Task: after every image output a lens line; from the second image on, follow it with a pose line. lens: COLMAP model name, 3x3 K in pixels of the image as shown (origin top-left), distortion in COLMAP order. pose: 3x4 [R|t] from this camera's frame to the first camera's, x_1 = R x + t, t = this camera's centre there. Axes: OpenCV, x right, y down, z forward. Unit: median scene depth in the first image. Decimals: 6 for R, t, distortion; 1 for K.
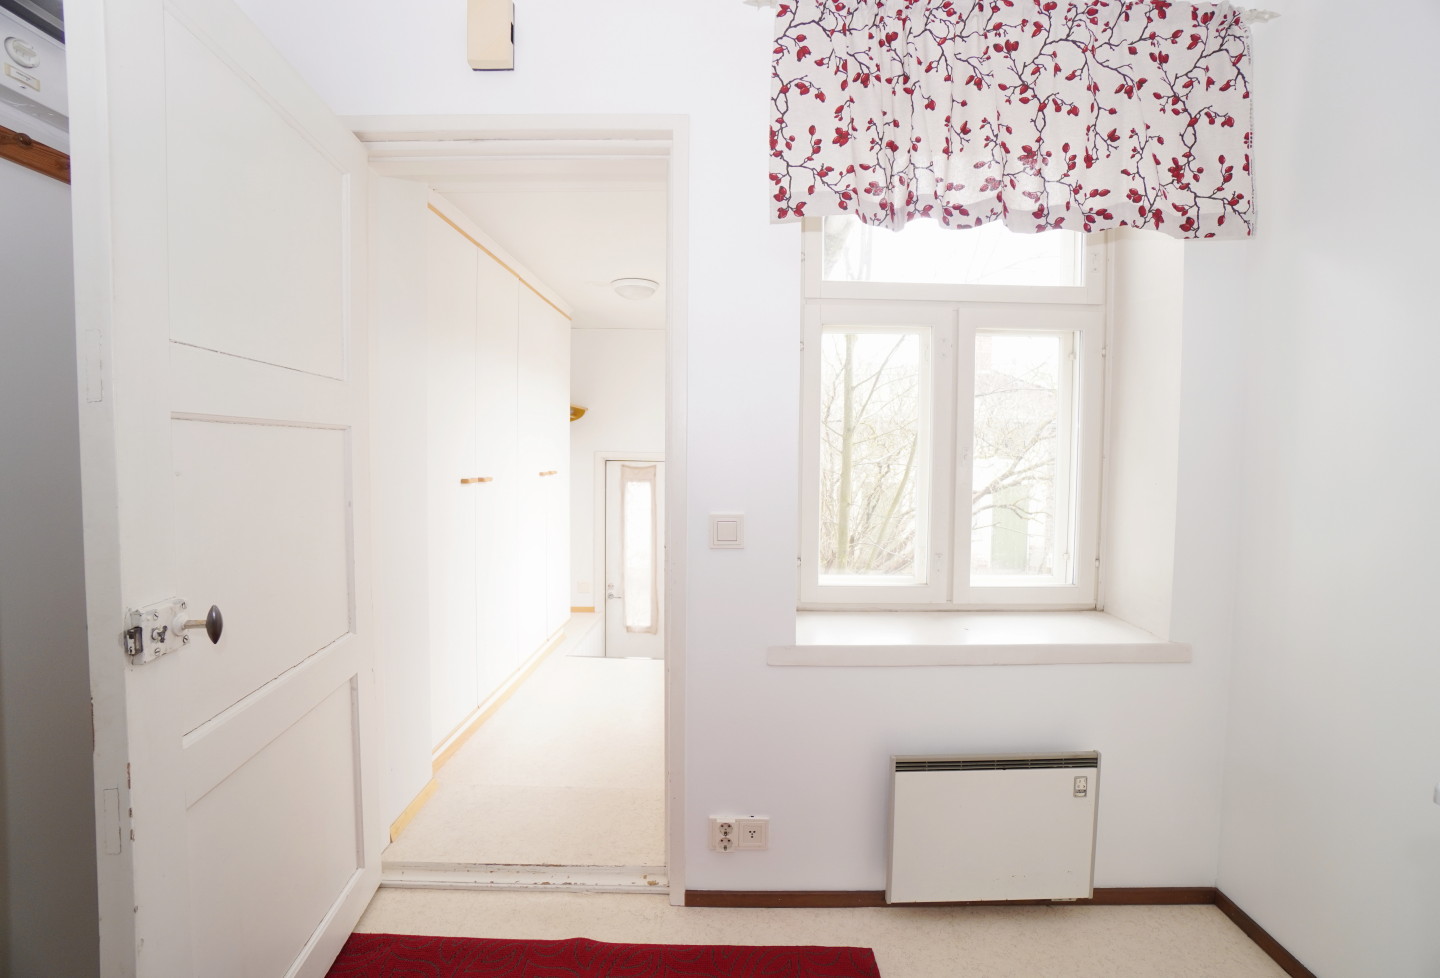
lens RADIAL K [[789.4, 0, 720.0], [0, 789.4, 489.0], [0, 0, 1]] dist [-0.084524, 0.000177]
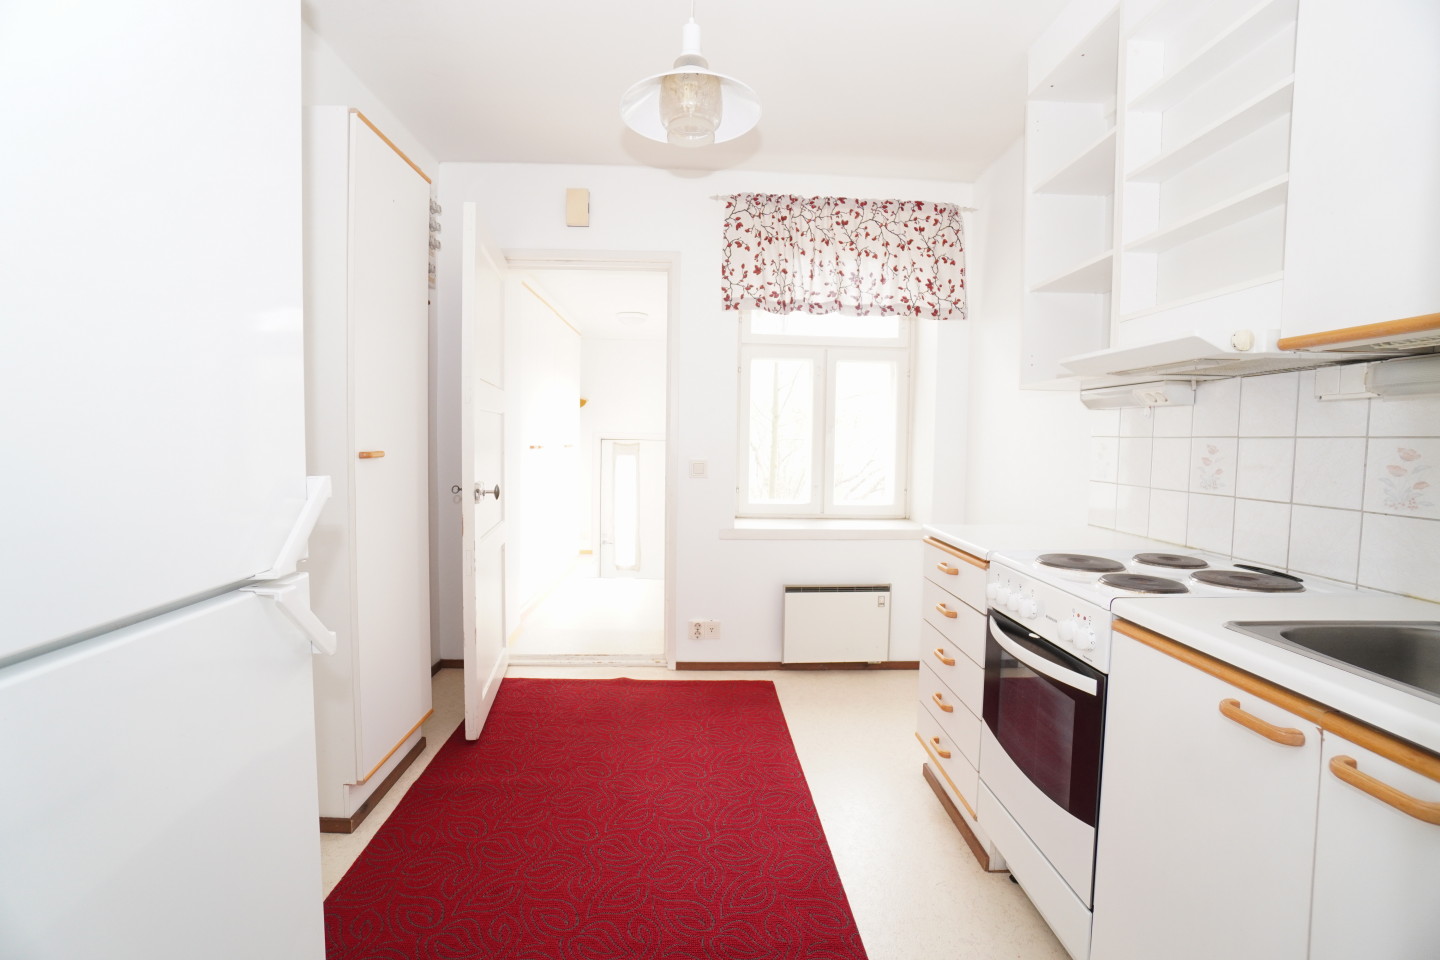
lens RADIAL K [[641.6, 0, 720.0], [0, 641.6, 480.0], [0, 0, 1]] dist [-0.104032, -0.000022]
pose [[0.998584, 0.002690, 0.053123, -0.025491], [-0.003963, 0.999707, 0.023877, 0.049140], [-0.053043, -0.024054, 0.998302, -0.634613]]
